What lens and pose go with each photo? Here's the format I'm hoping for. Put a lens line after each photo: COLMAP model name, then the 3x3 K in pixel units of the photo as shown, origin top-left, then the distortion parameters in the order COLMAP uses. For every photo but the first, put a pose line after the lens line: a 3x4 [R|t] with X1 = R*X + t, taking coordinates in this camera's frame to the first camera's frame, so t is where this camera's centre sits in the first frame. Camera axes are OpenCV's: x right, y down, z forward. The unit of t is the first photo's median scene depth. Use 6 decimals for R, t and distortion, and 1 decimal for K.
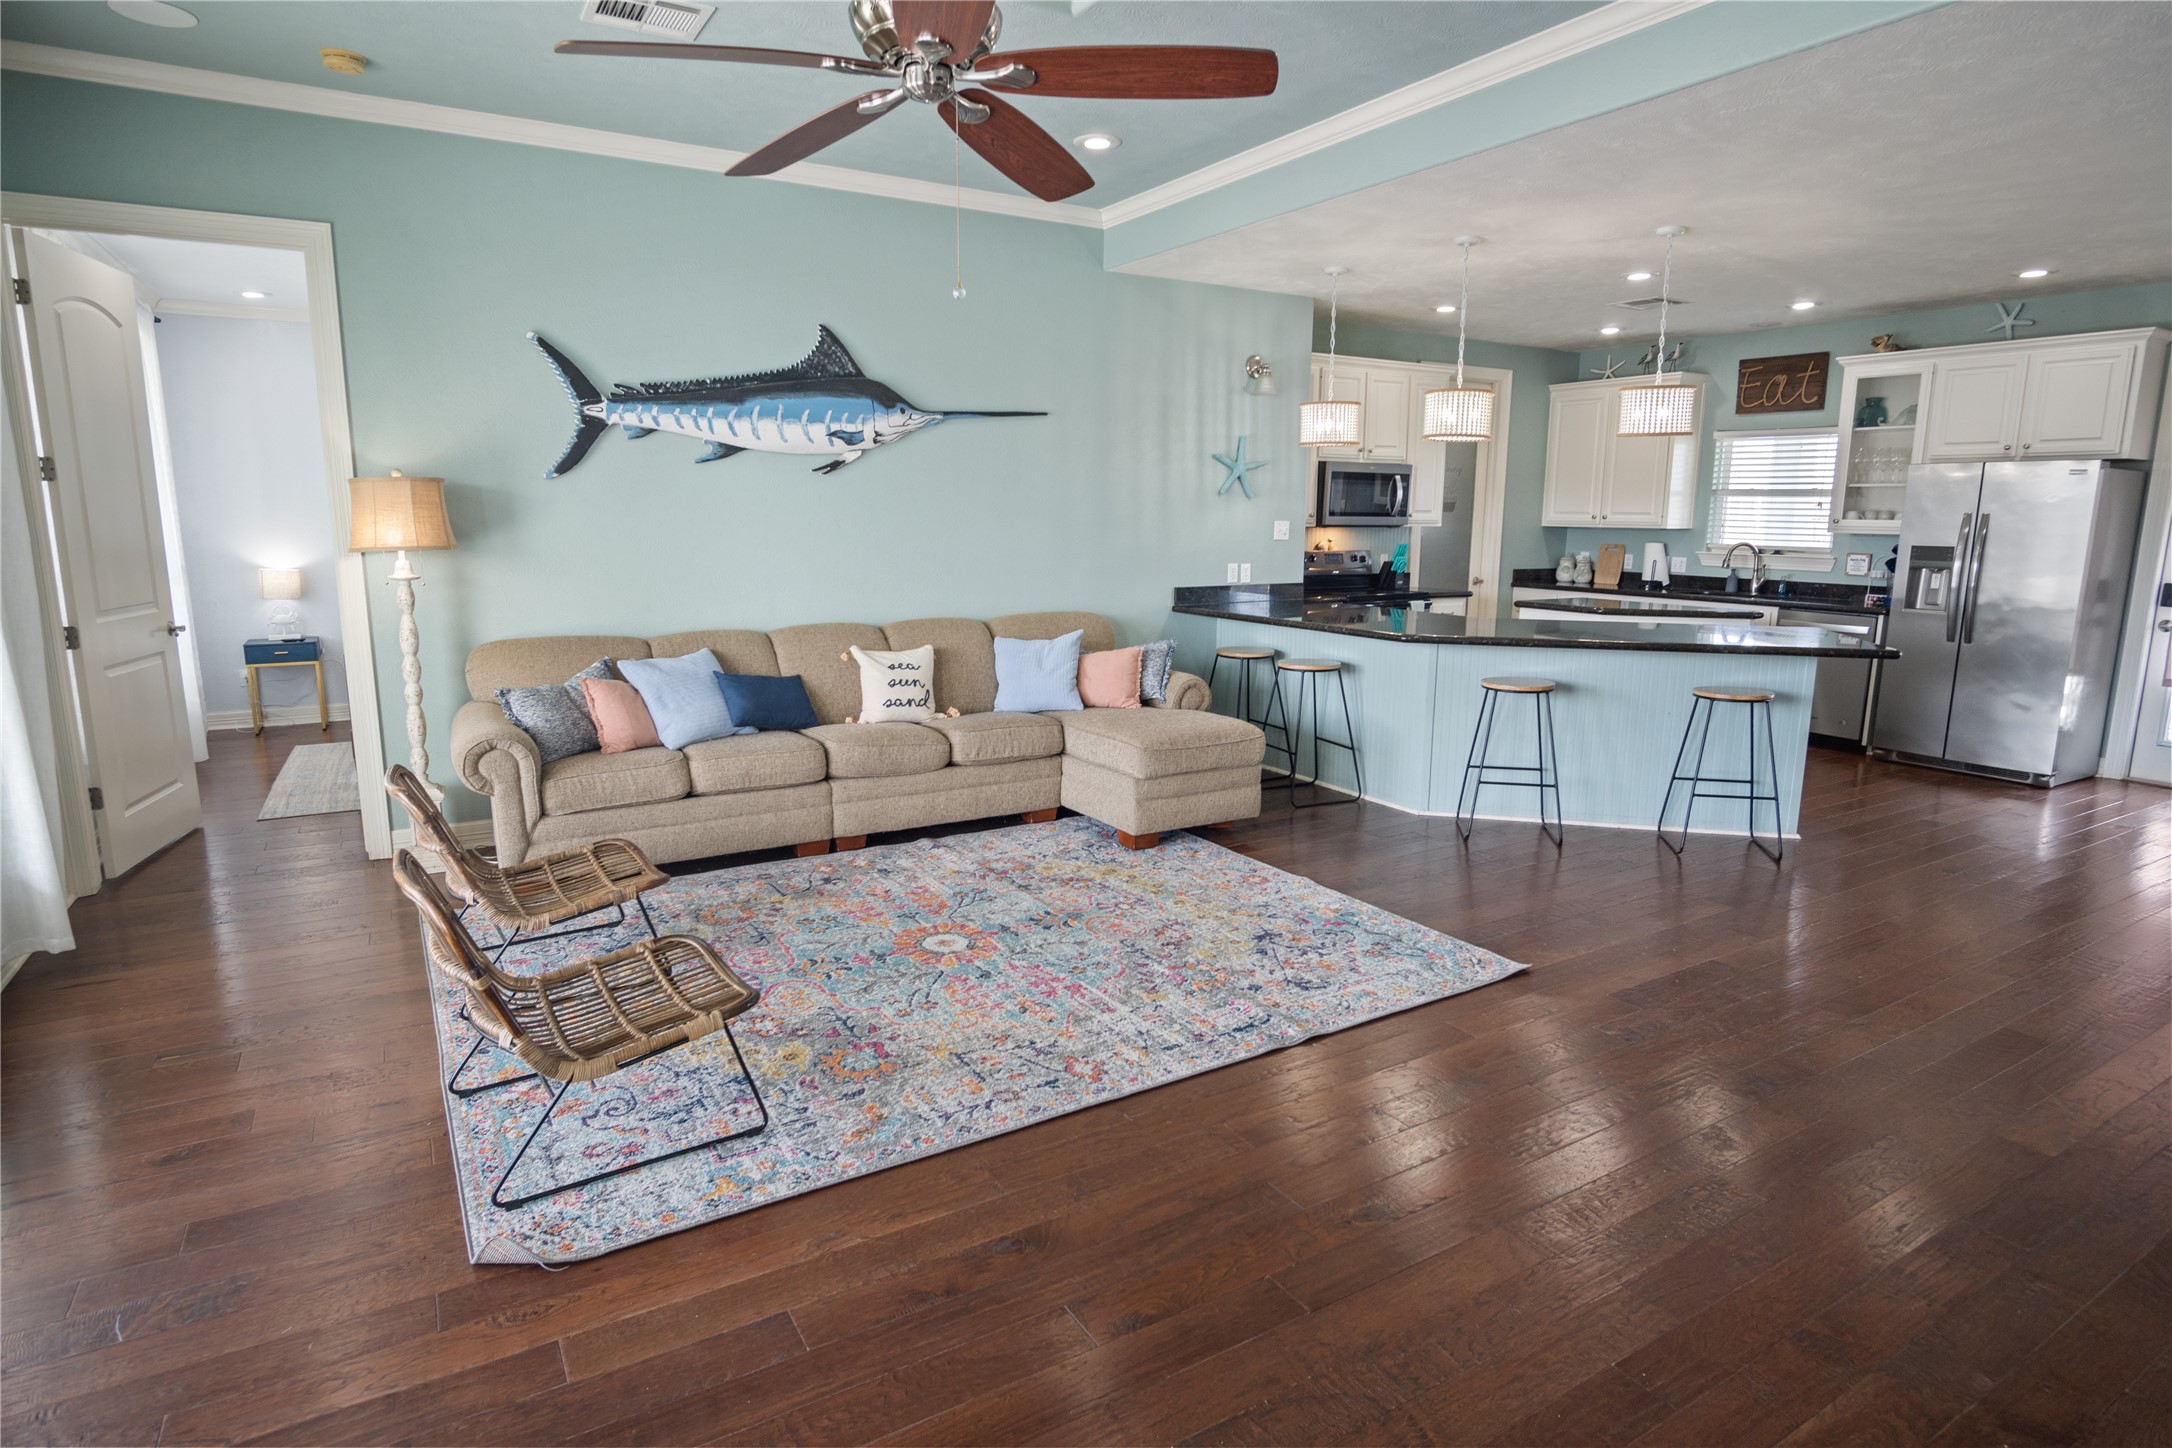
lens RADIAL K [[1159.3, 0, 1089.9], [0, 1159.3, 724.9], [0, 0, 1]] dist [-0.033766, 0.008799]
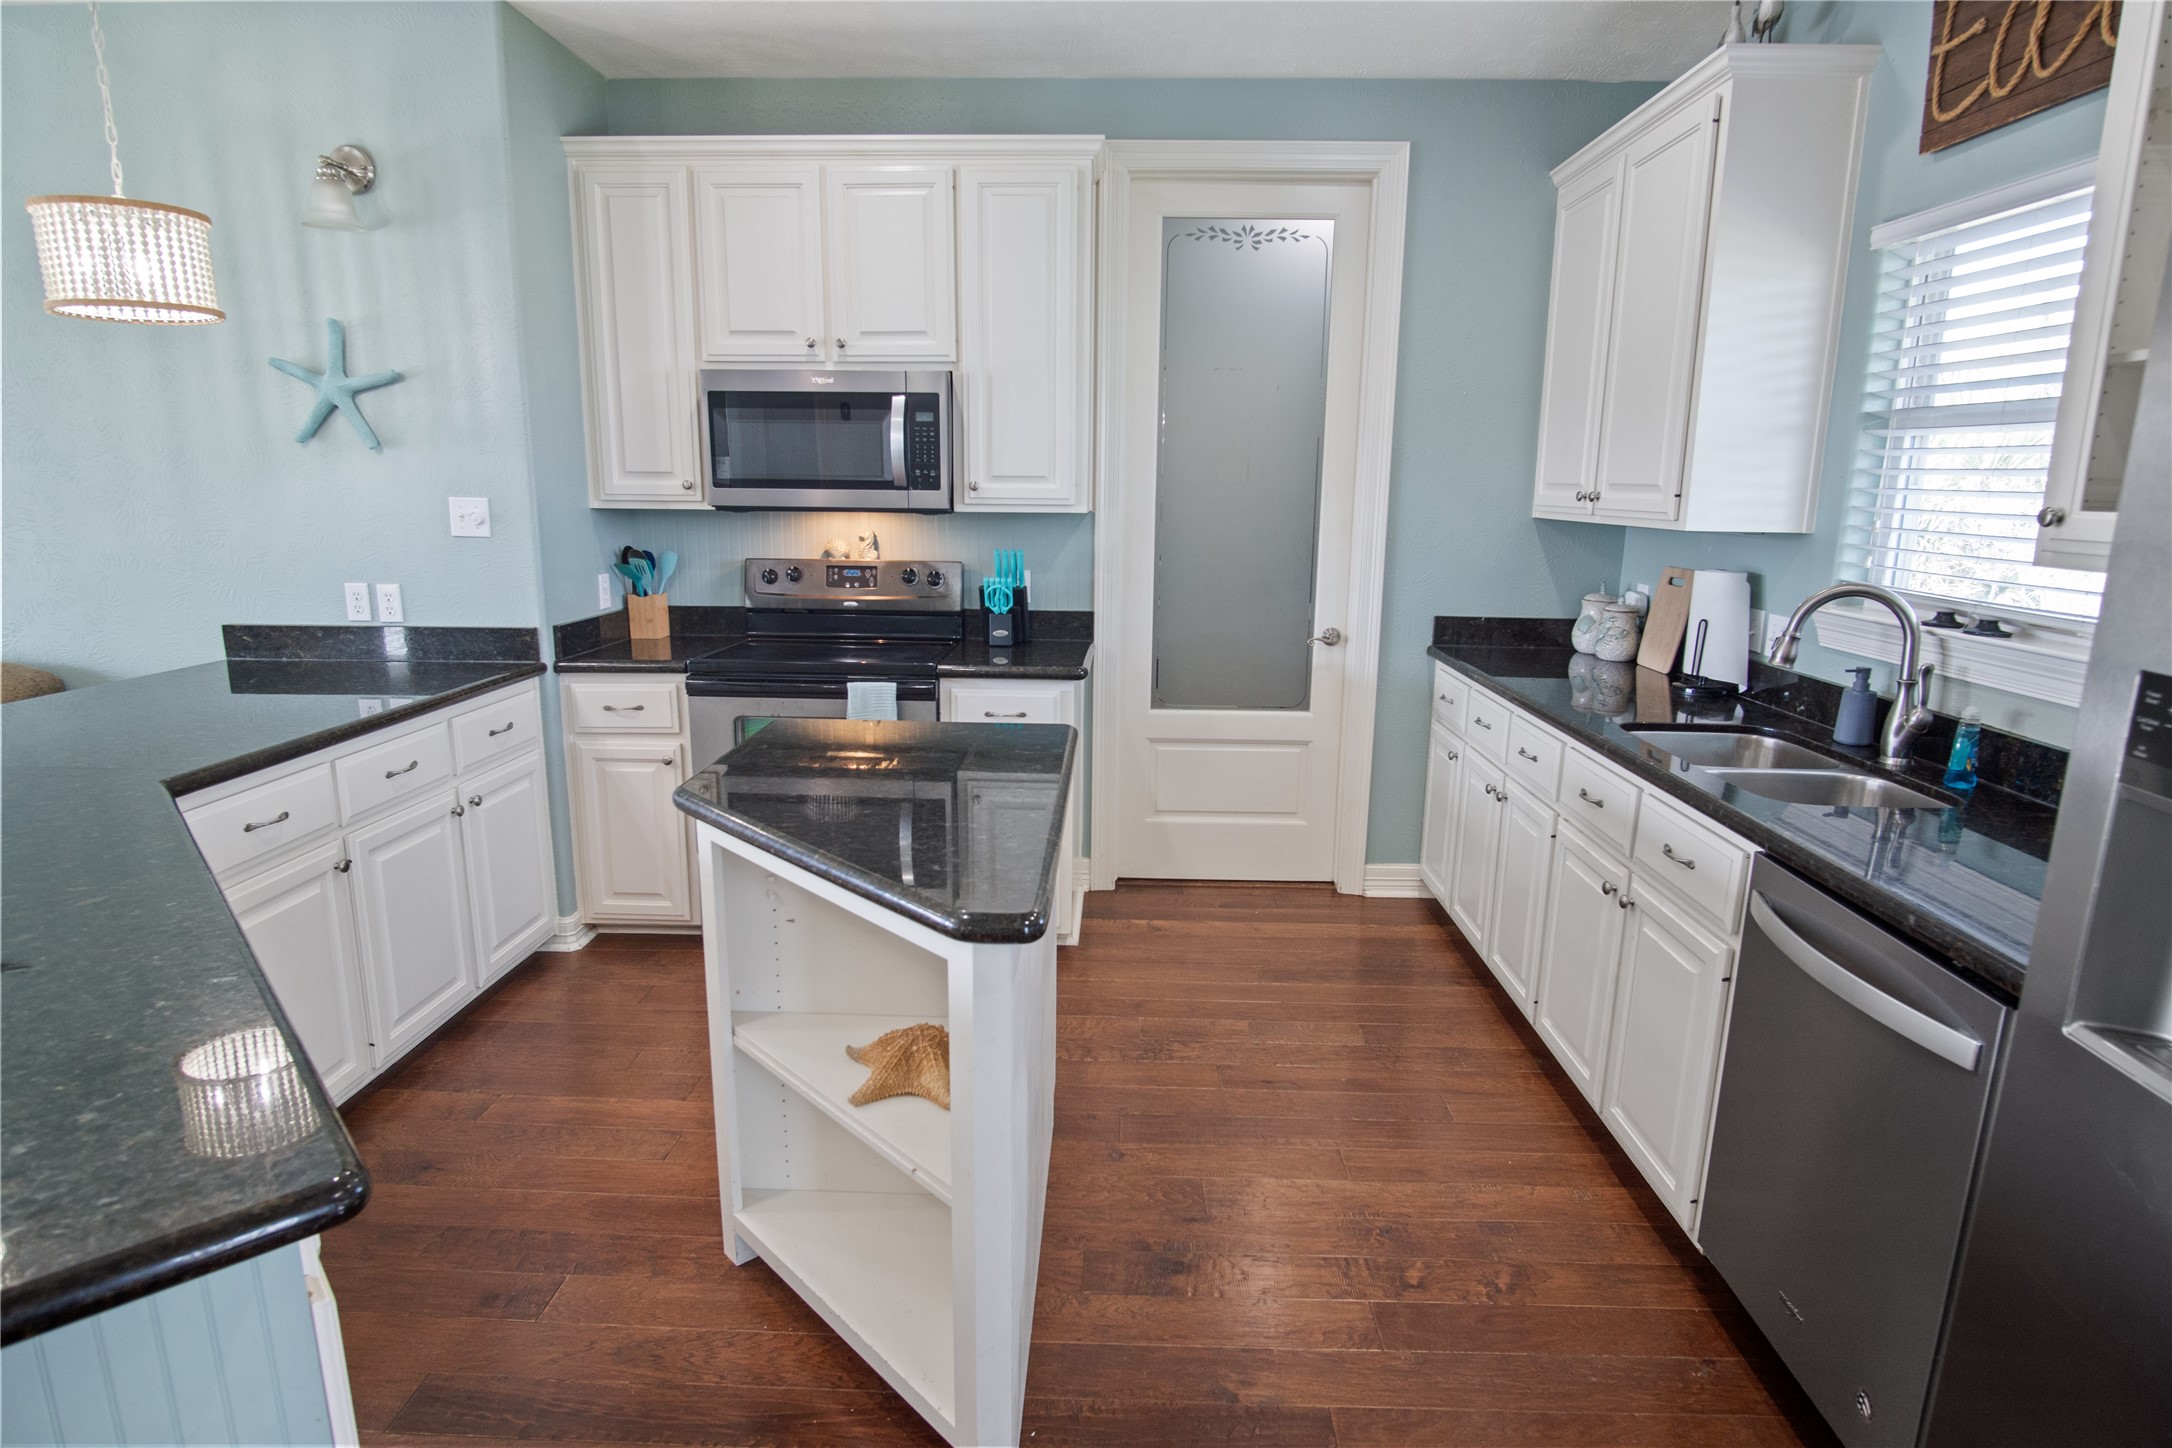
lens RADIAL K [[1159.3, 0, 1089.9], [0, 1159.3, 724.9], [0, 0, 1]] dist [-0.033766, 0.008799]
pose [[0.842876, 0.115367, -0.525595, 0.831142], [-0.104897, 0.993236, 0.049795, -0.173212], [0.527785, 0.013162, 0.849276, 0.954849]]
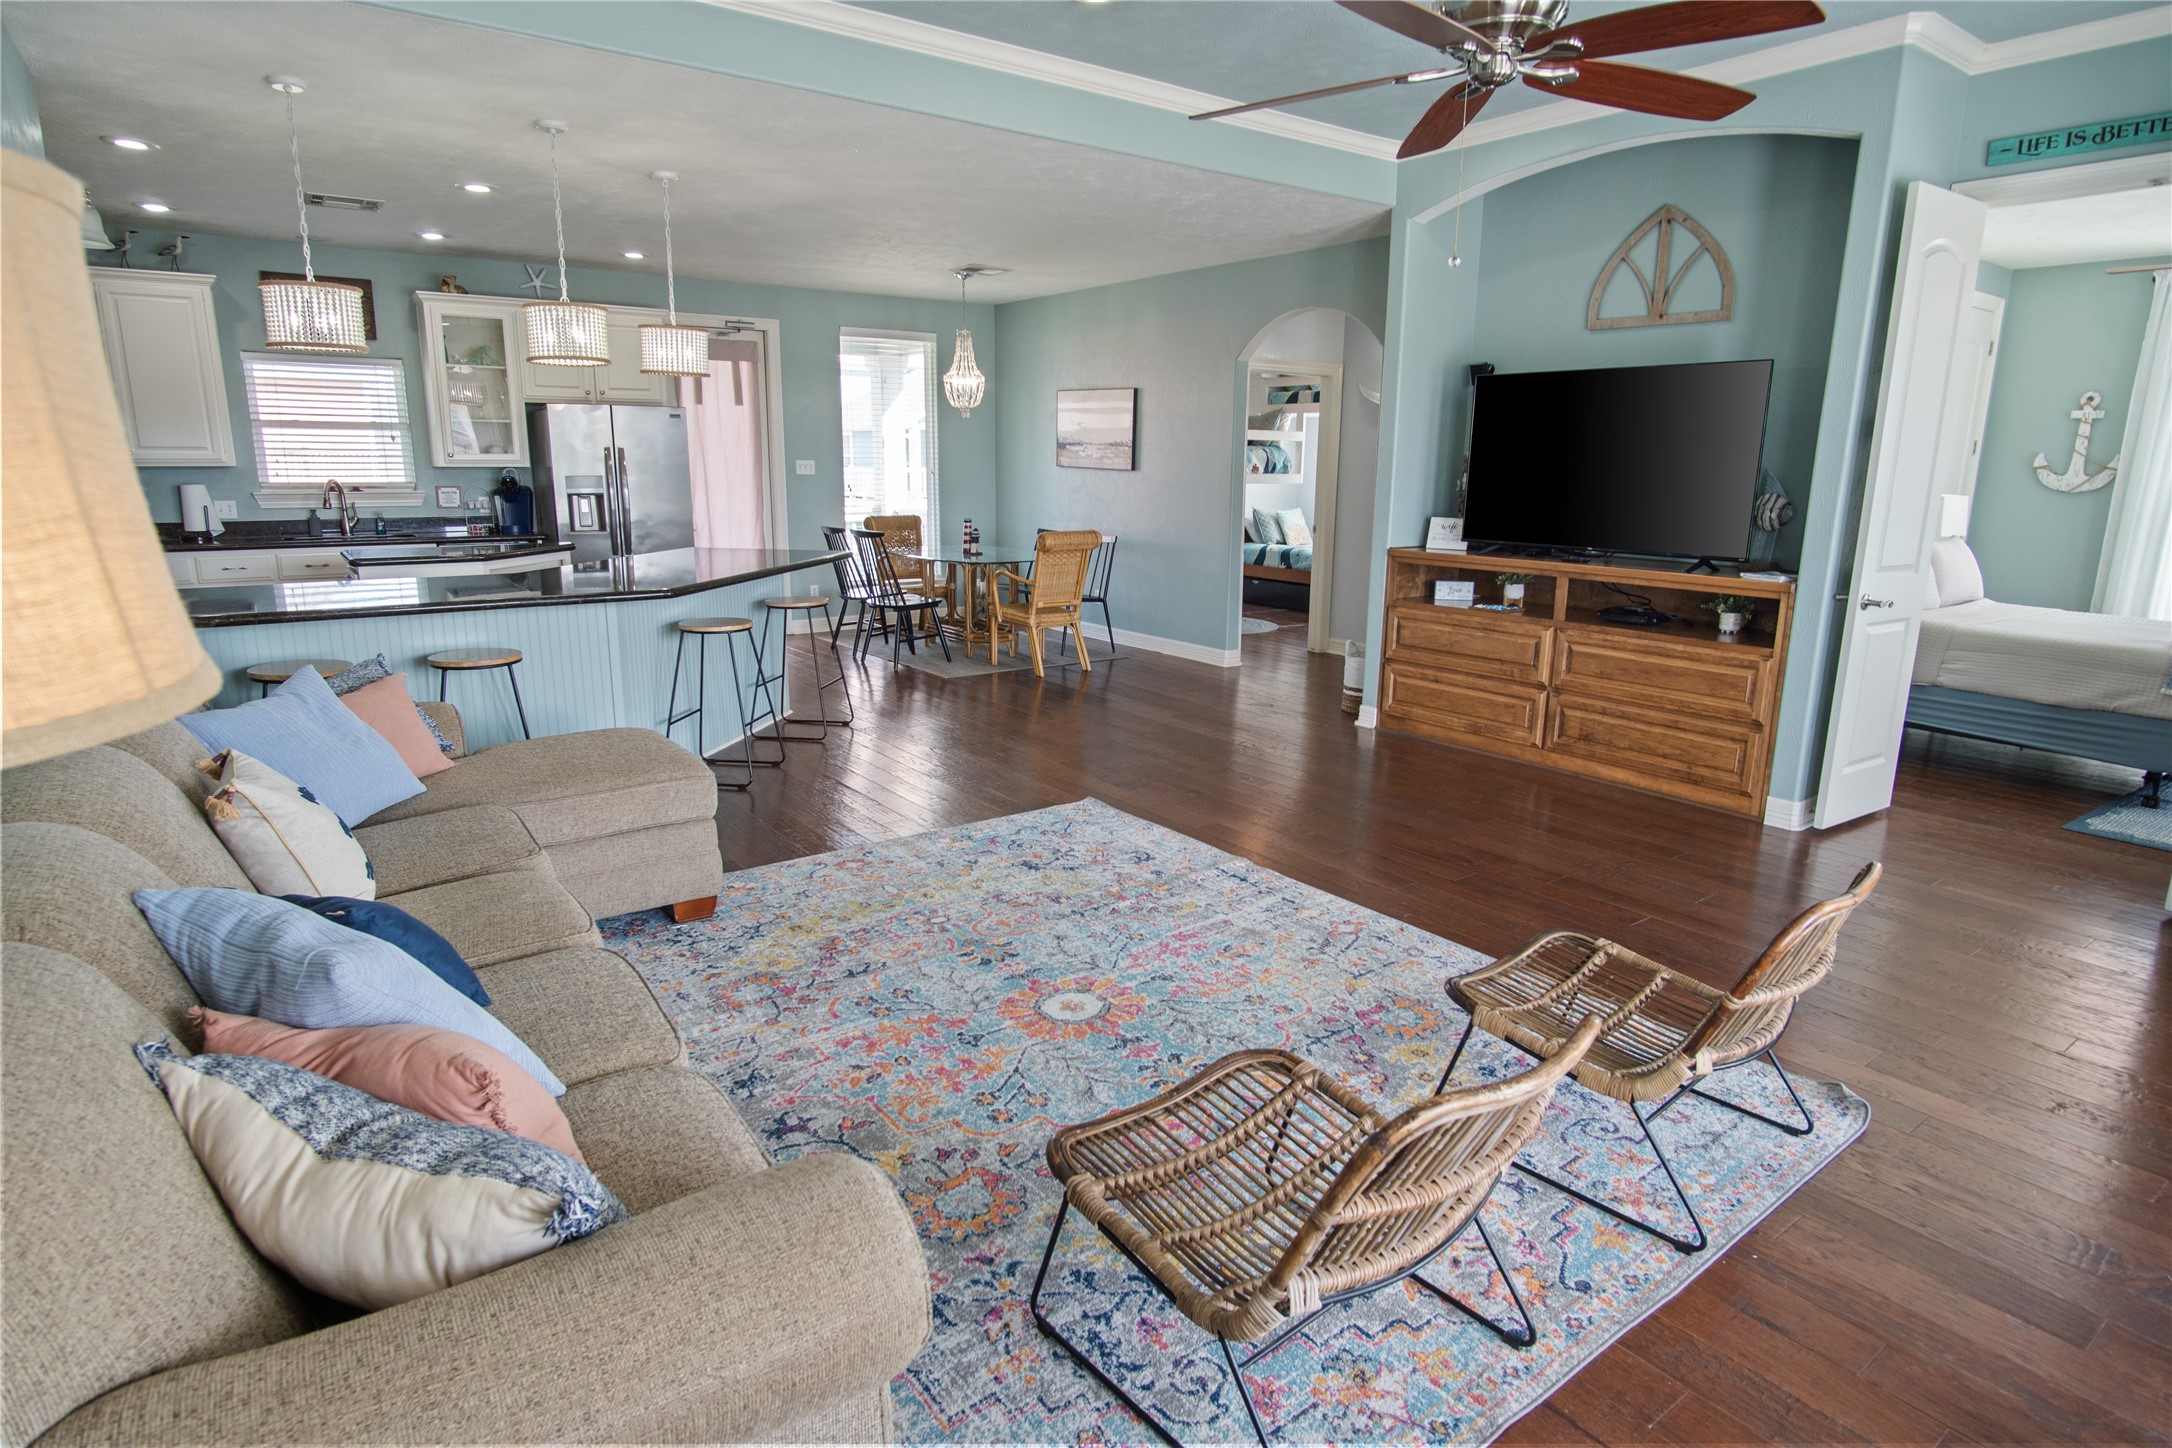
lens RADIAL K [[1159.3, 0, 1089.9], [0, 1159.3, 724.9], [0, 0, 1]] dist [-0.033766, 0.008799]
pose [[-0.086977, -0.228608, 0.969625, -0.610600], [0.169838, 0.955662, 0.240550, -0.131272], [-0.981626, 0.185602, -0.044295, 0.713334]]
